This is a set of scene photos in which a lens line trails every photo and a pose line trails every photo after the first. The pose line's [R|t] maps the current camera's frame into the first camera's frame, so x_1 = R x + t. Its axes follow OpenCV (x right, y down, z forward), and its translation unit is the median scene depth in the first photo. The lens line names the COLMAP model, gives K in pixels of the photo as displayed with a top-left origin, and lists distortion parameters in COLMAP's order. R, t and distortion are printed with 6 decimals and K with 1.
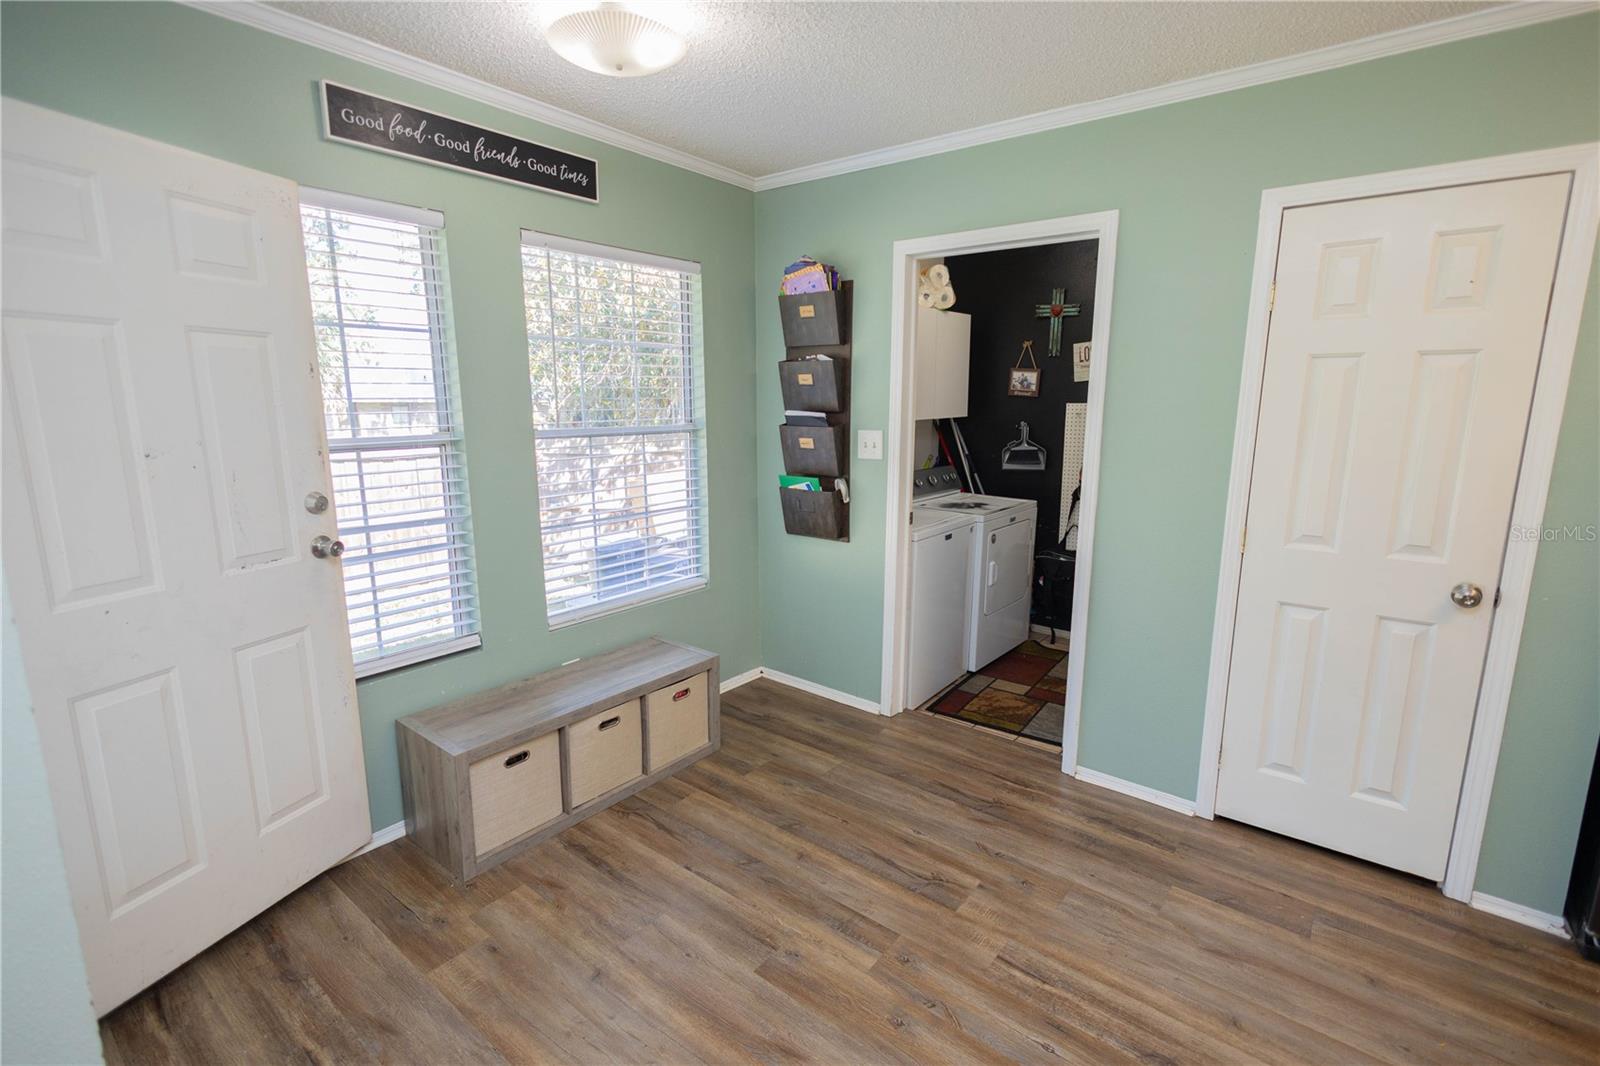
lens RADIAL K [[730.8, 0, 802.3], [0, 730.8, 536.0], [0, 0, 1]] dist [0.007867, -0.000406]
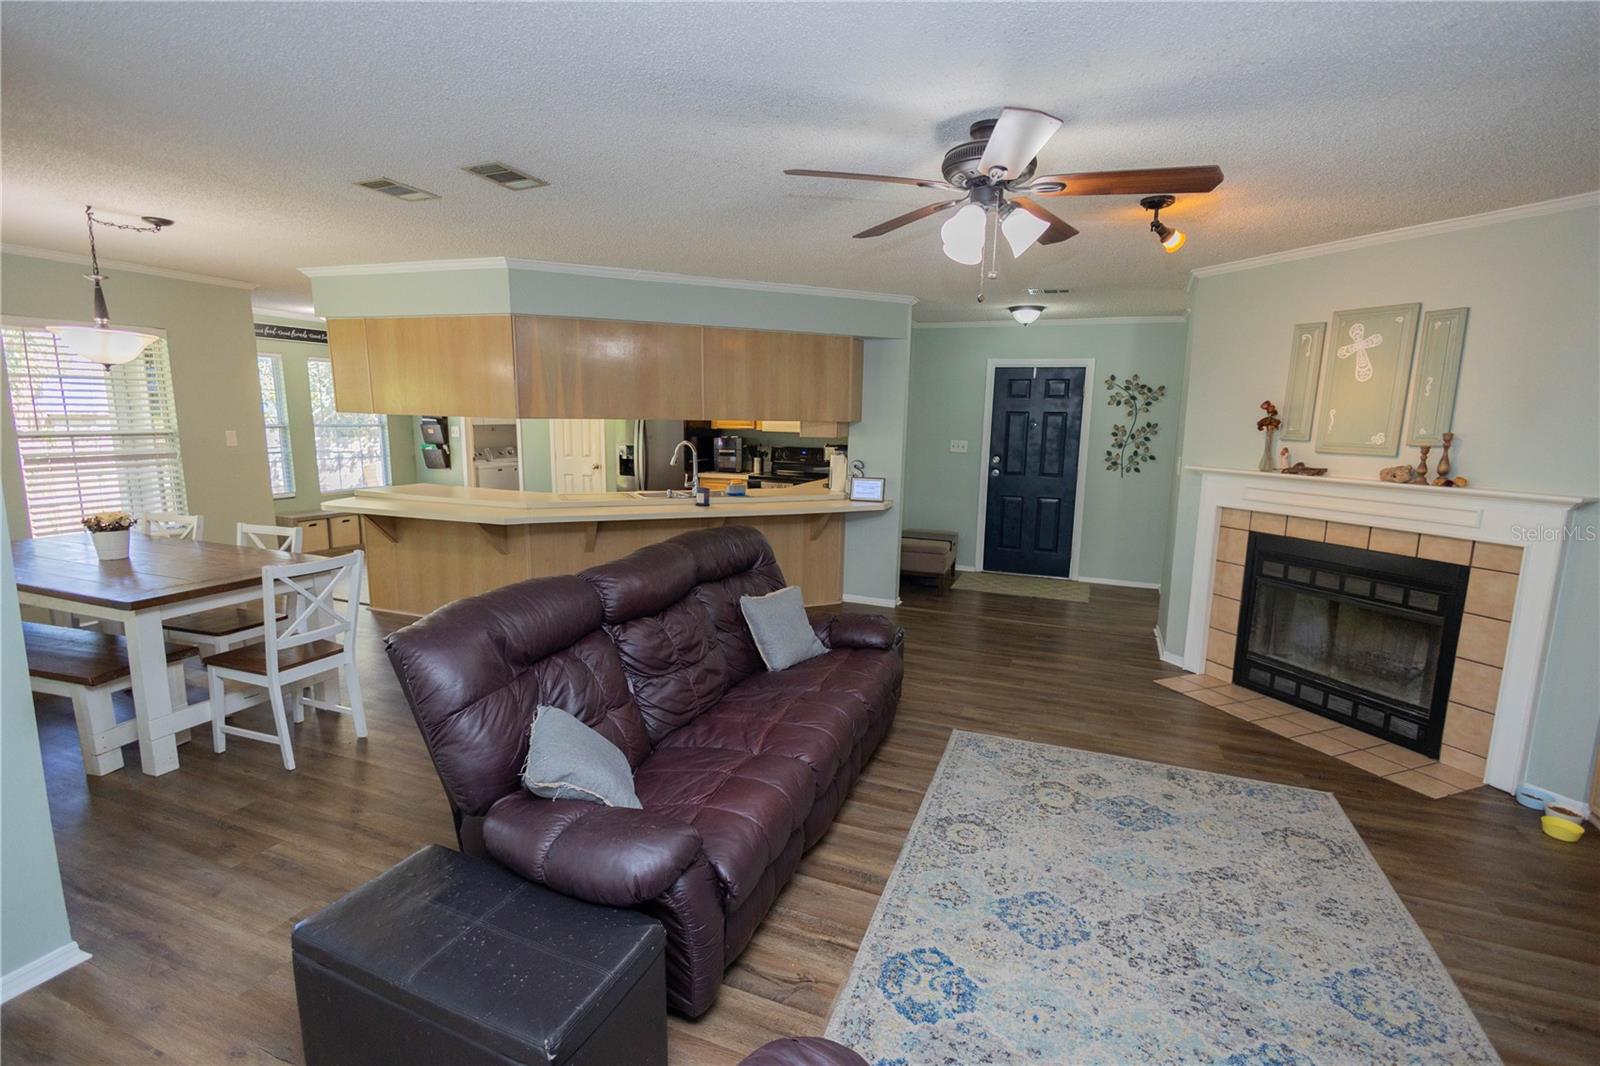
lens RADIAL K [[733.9, 0, 798.0], [0, 733.9, 535.5], [0, 0, 1]] dist [0.009516, -0.000699]
pose [[0.958677, -0.035650, 0.282256, 0.705299], [0.043225, 0.998852, -0.020652, 0.492011], [-0.281195, 0.031999, 0.959117, -2.586405]]
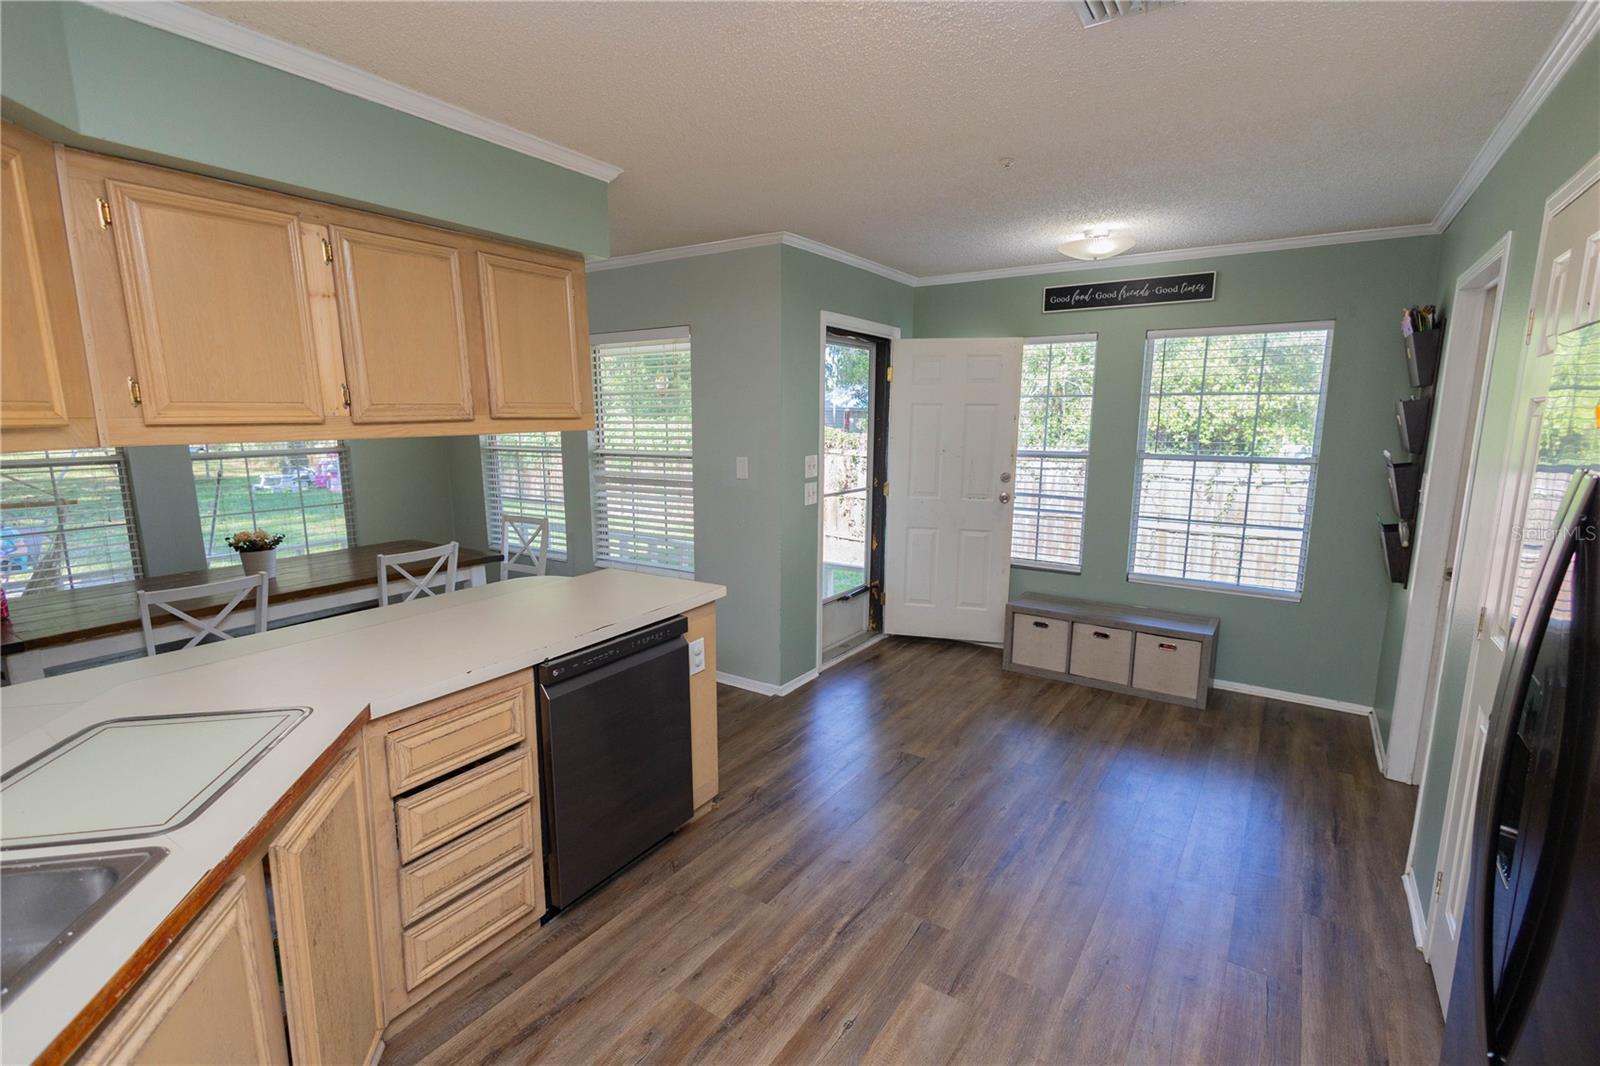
lens RADIAL K [[733.9, 0, 798.0], [0, 733.9, 535.5], [0, 0, 1]] dist [0.009516, -0.000699]
pose [[0.078351, 0.159068, -0.984154, 1.307706], [-0.193539, 0.970834, 0.141507, -0.059045], [0.977959, 0.179385, 0.106852, 0.148777]]
